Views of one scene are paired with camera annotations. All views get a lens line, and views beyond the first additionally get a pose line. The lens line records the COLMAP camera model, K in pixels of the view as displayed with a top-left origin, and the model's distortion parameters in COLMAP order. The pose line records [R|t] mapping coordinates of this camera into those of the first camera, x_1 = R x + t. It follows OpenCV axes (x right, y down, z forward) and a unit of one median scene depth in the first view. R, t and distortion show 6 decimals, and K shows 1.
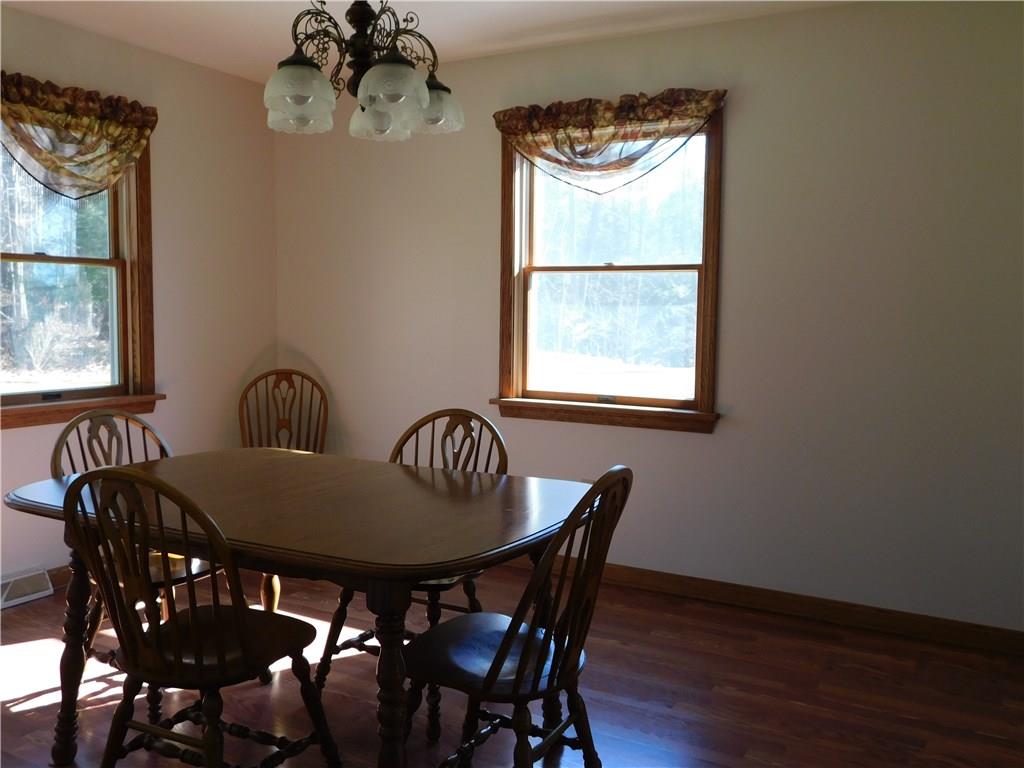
lens RADIAL K [[892.9, 0, 508.0], [0, 892.9, 384.4], [0, 0, 1]] dist [-0.003960, -0.006702]
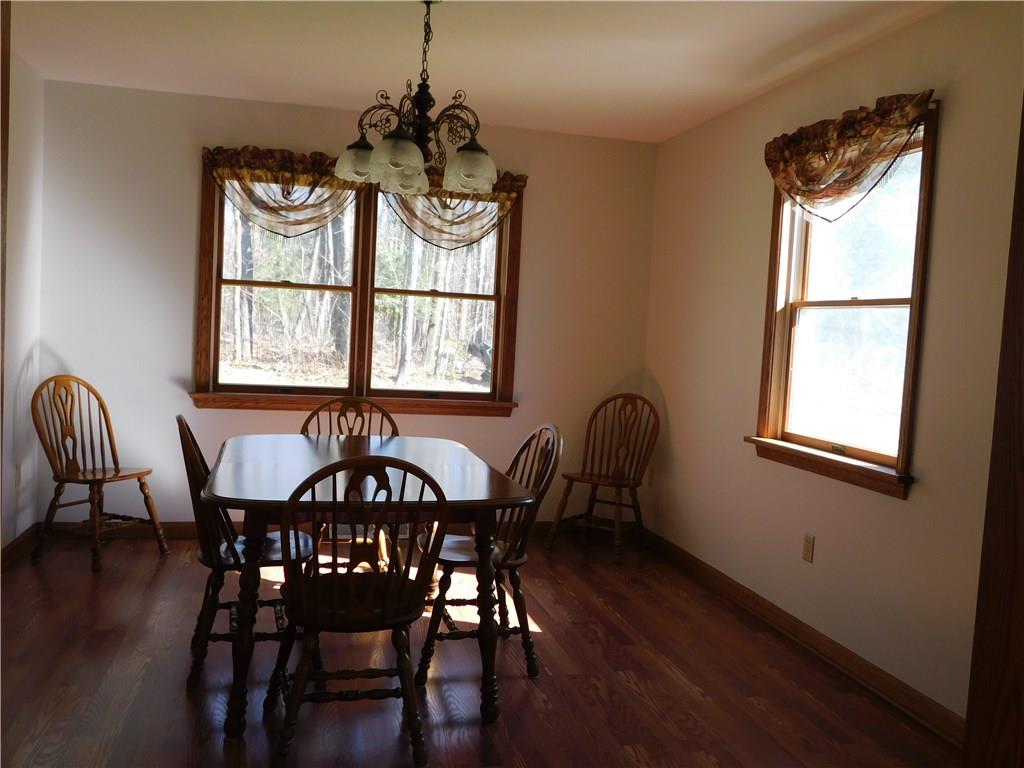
lens RADIAL K [[892.9, 0, 508.0], [0, 892.9, 384.4], [0, 0, 1]] dist [-0.003960, -0.006702]
pose [[0.682457, 0.069679, -0.727597, 0.553867], [-0.106366, 0.994317, -0.004545, -0.008515], [0.723145, 0.080493, 0.685990, 0.148743]]
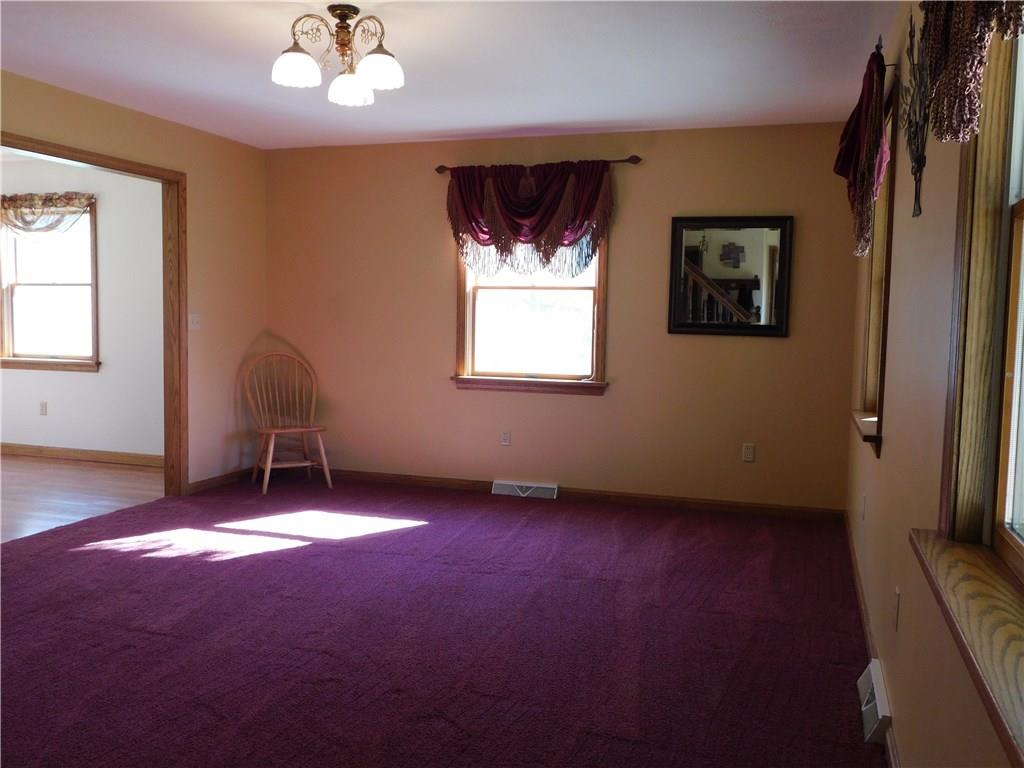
lens RADIAL K [[892.9, 0, 508.0], [0, 892.9, 384.4], [0, 0, 1]] dist [-0.003960, -0.006702]
pose [[0.980349, -0.012108, 0.196899, 0.684639], [0.013061, 0.999908, -0.003545, 0.094941], [-0.196838, 0.006047, 0.980417, -0.993634]]
